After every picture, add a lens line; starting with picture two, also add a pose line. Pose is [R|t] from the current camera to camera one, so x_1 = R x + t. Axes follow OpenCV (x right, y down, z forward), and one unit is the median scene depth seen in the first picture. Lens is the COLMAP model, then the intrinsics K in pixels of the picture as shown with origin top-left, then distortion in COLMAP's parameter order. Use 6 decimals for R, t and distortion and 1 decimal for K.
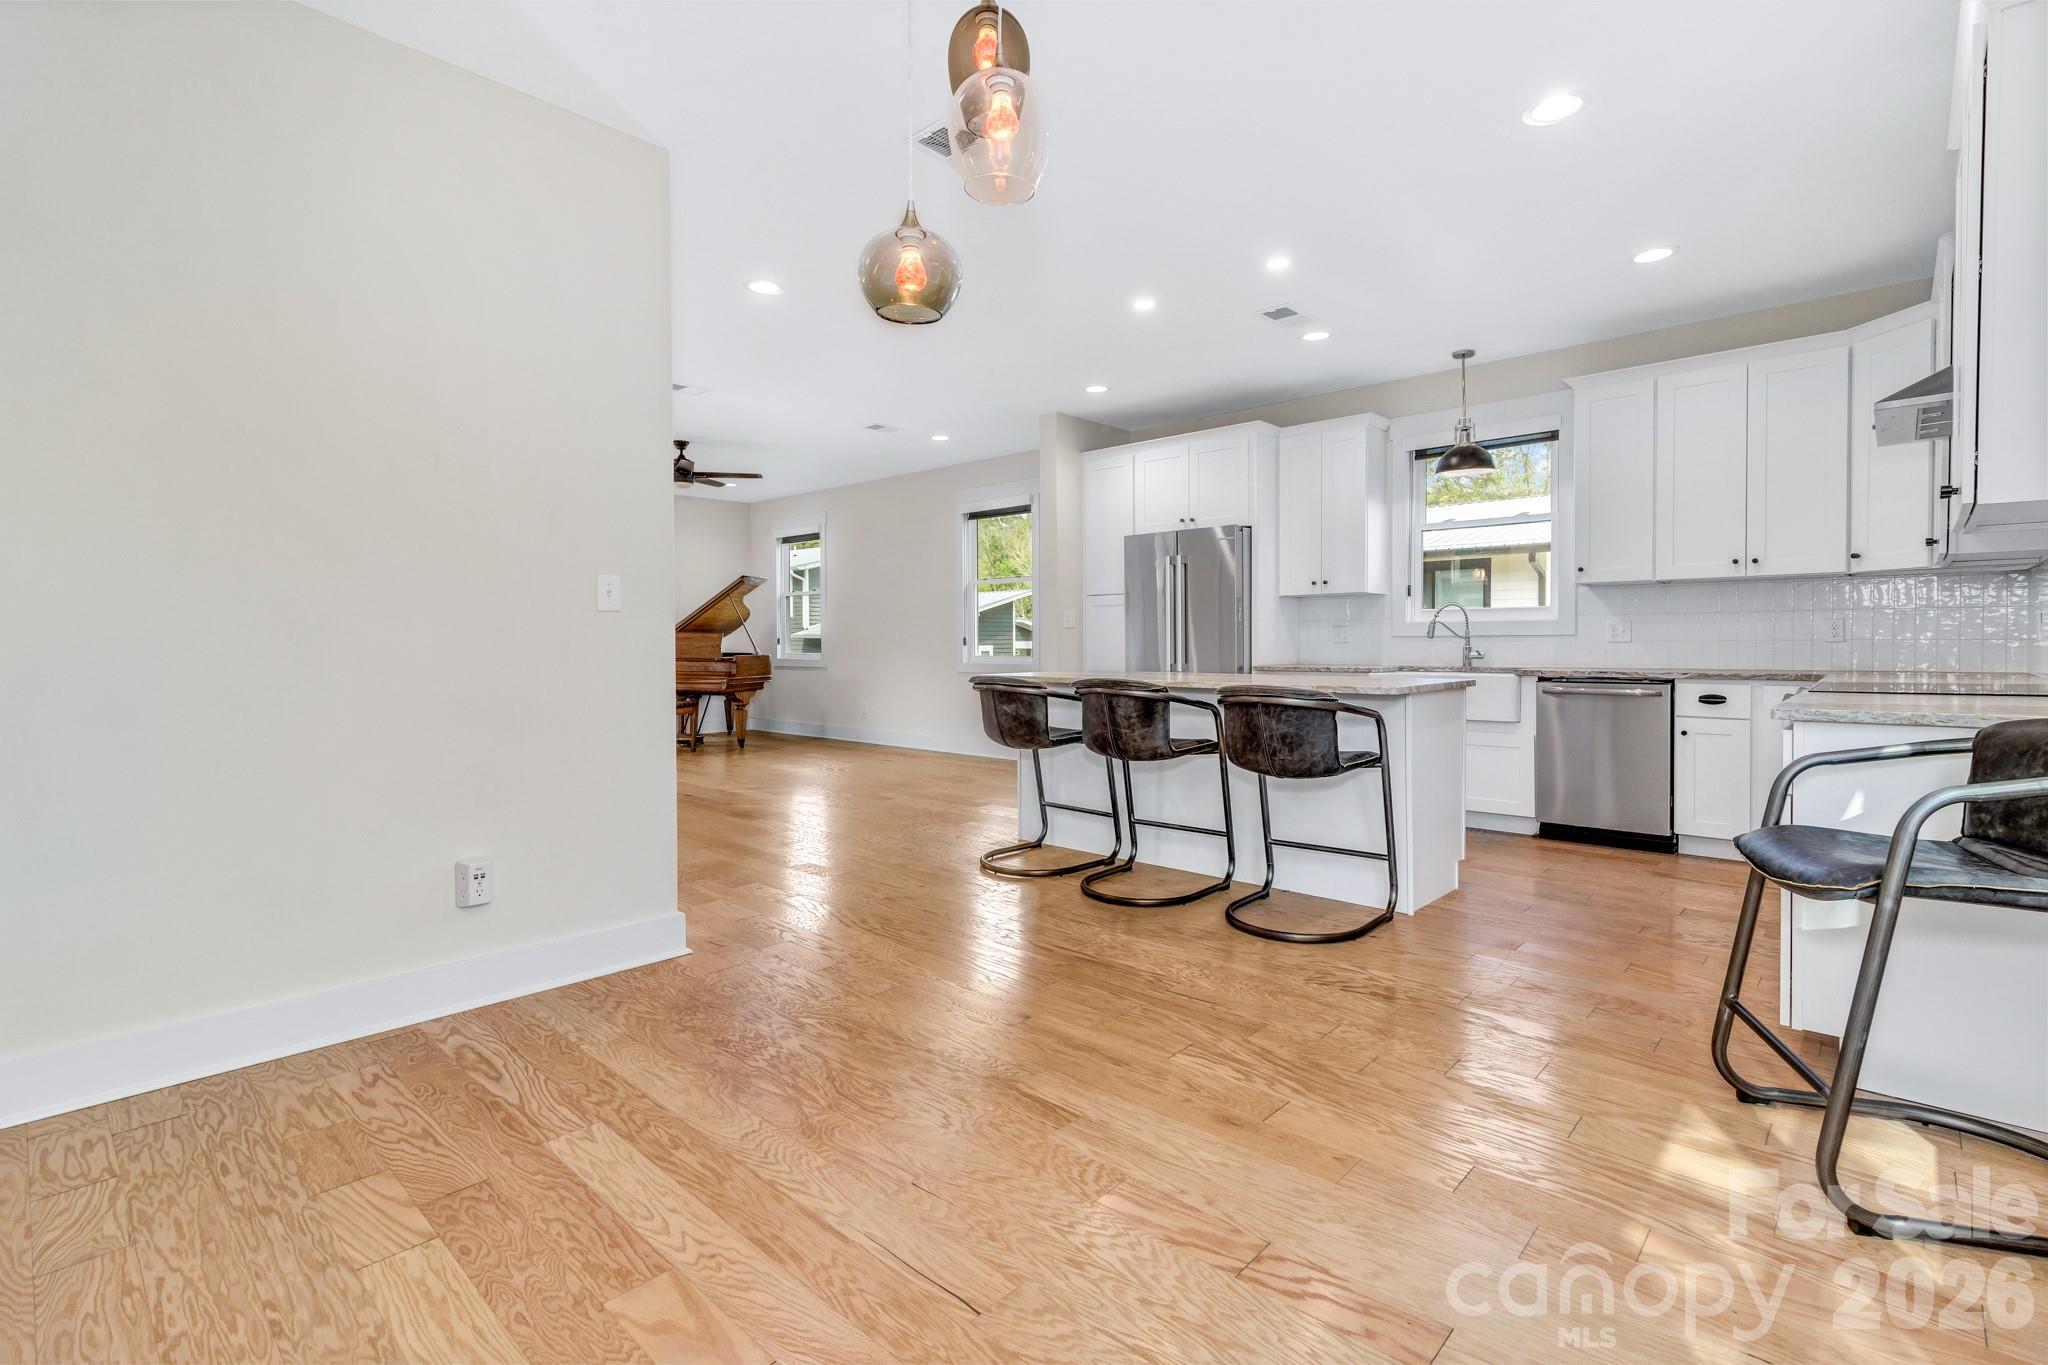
lens RADIAL K [[943.5, 0, 1030.1], [0, 943.5, 658.5], [0, 0, 1]] dist [0.002166, 0.000241]
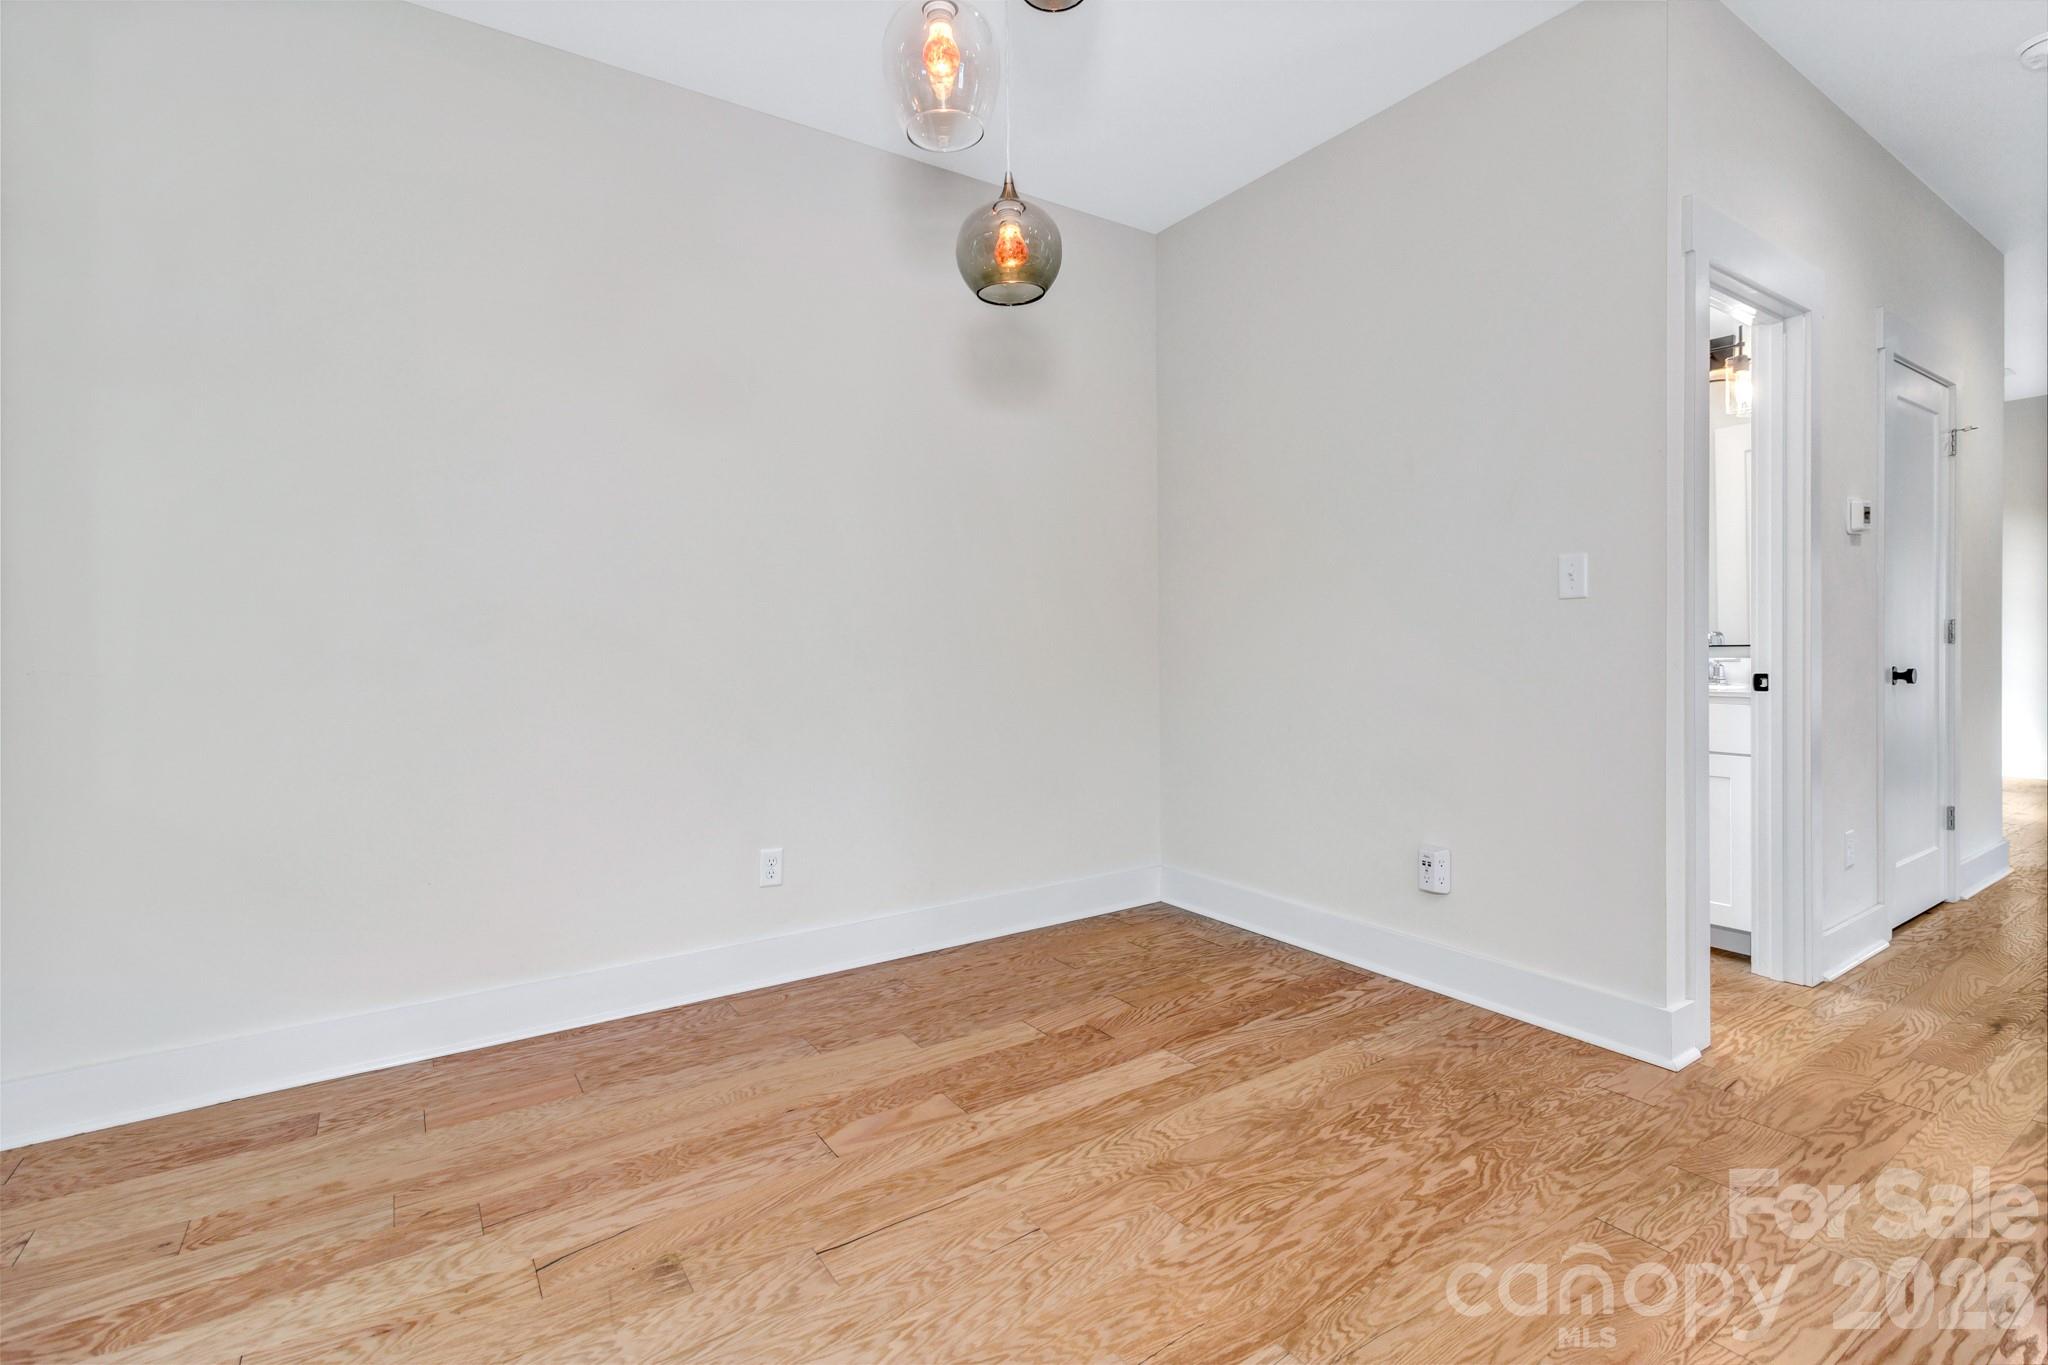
lens RADIAL K [[943.5, 0, 1030.1], [0, 943.5, 658.5], [0, 0, 1]] dist [0.002166, 0.000241]
pose [[-0.226226, 0.020903, -0.973851, 0.375456], [-0.004688, 0.999735, 0.022548, -0.011081], [0.974064, 0.009667, -0.226068, 0.586331]]
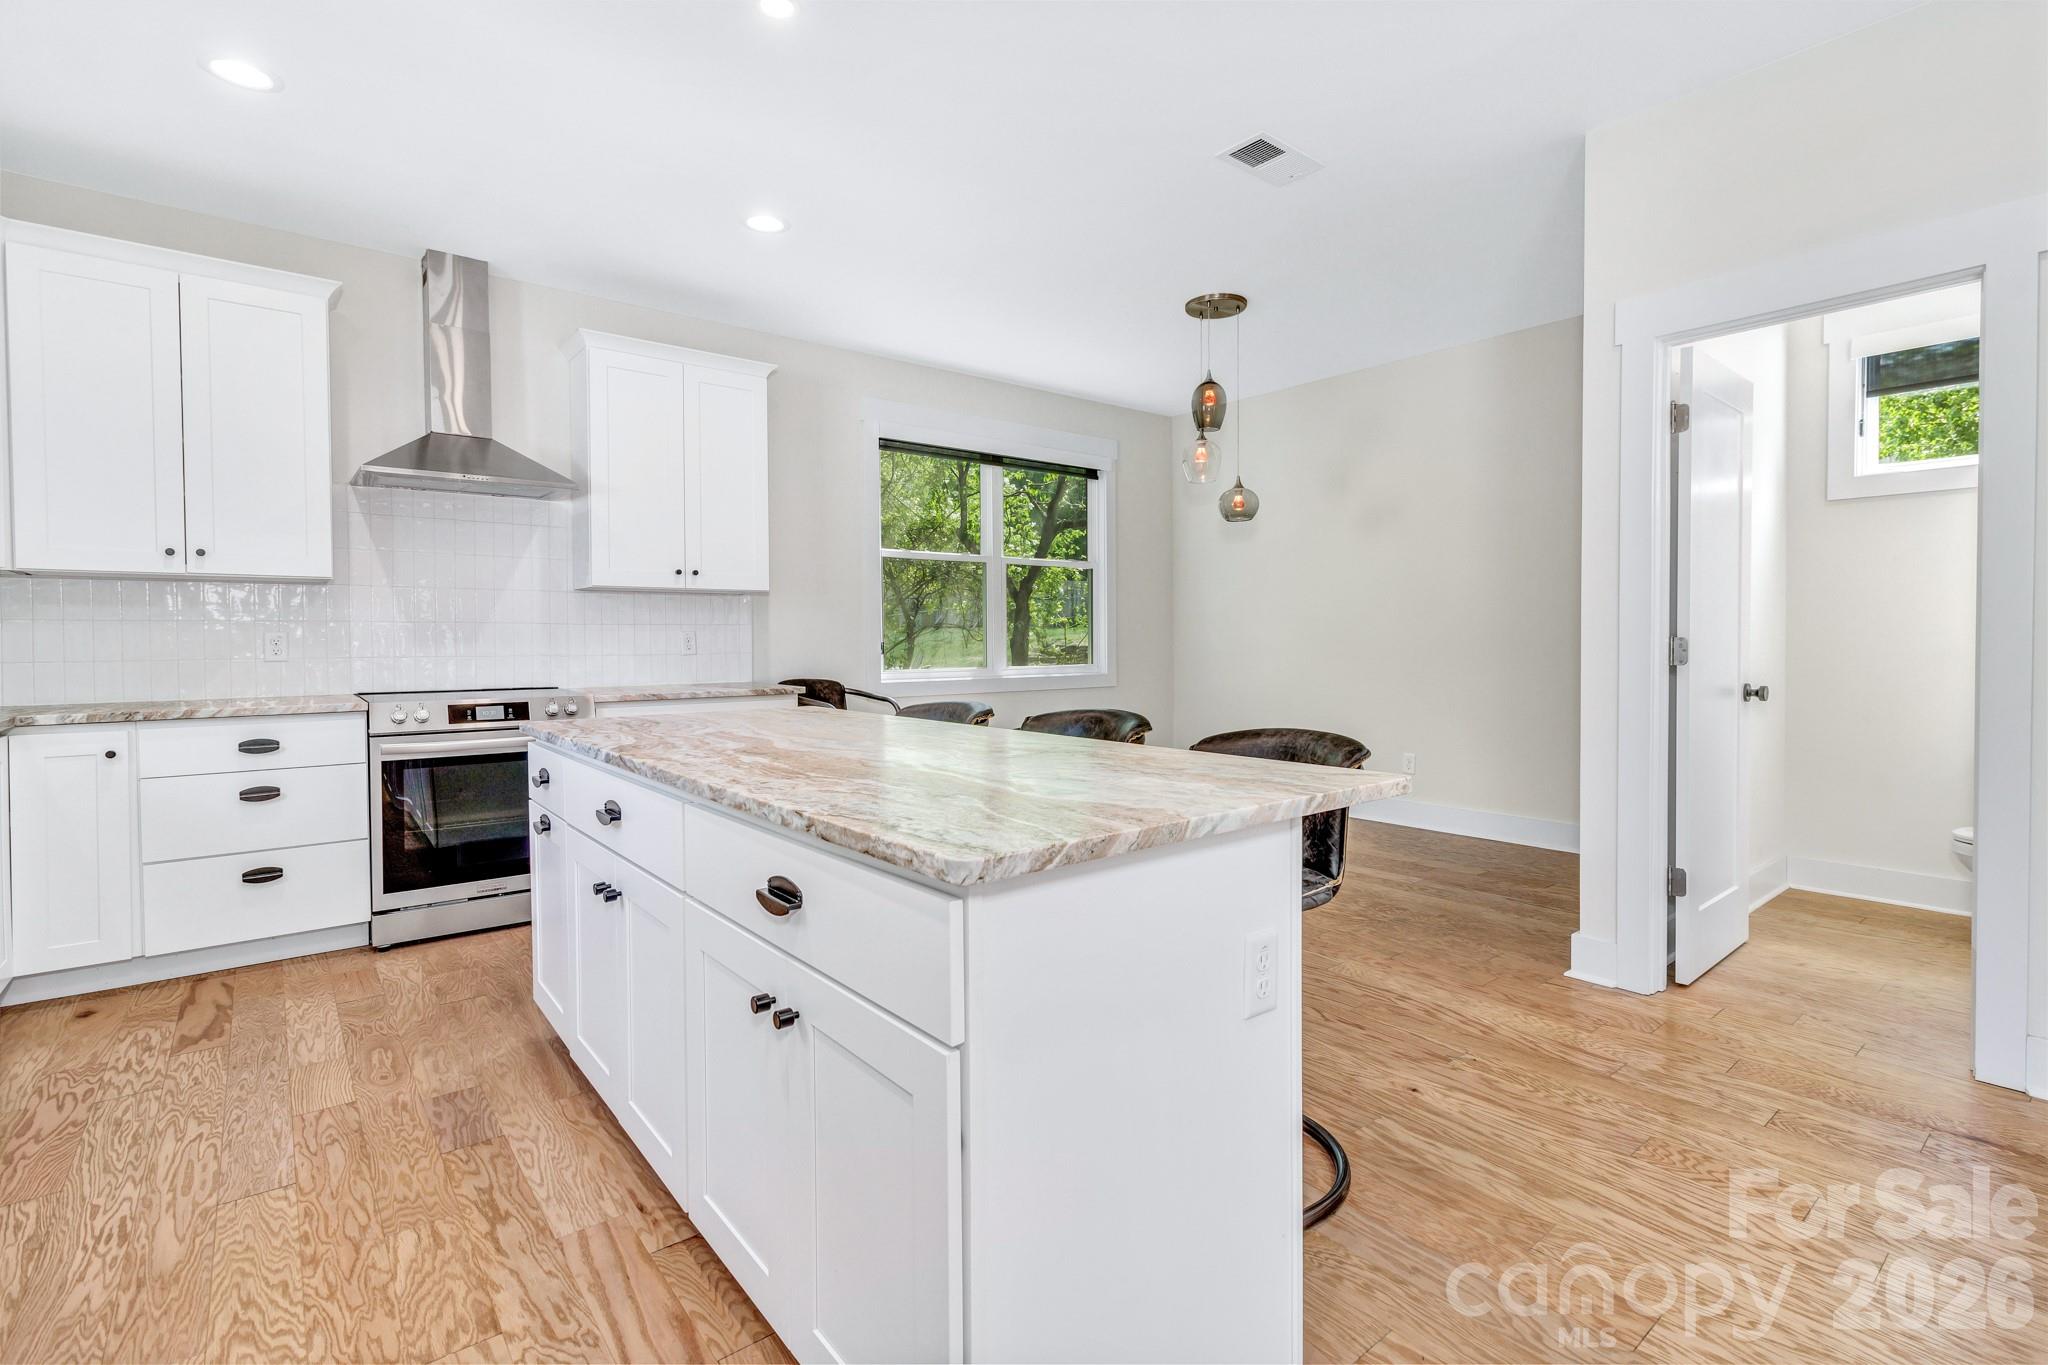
lens RADIAL K [[943.5, 0, 1030.1], [0, 943.5, 658.5], [0, 0, 1]] dist [0.002166, 0.000241]
pose [[-0.990061, 0.006738, 0.140477, 0.035818], [0.012370, 0.999153, 0.039257, -0.046516], [-0.140093, 0.040605, -0.989305, 1.722379]]
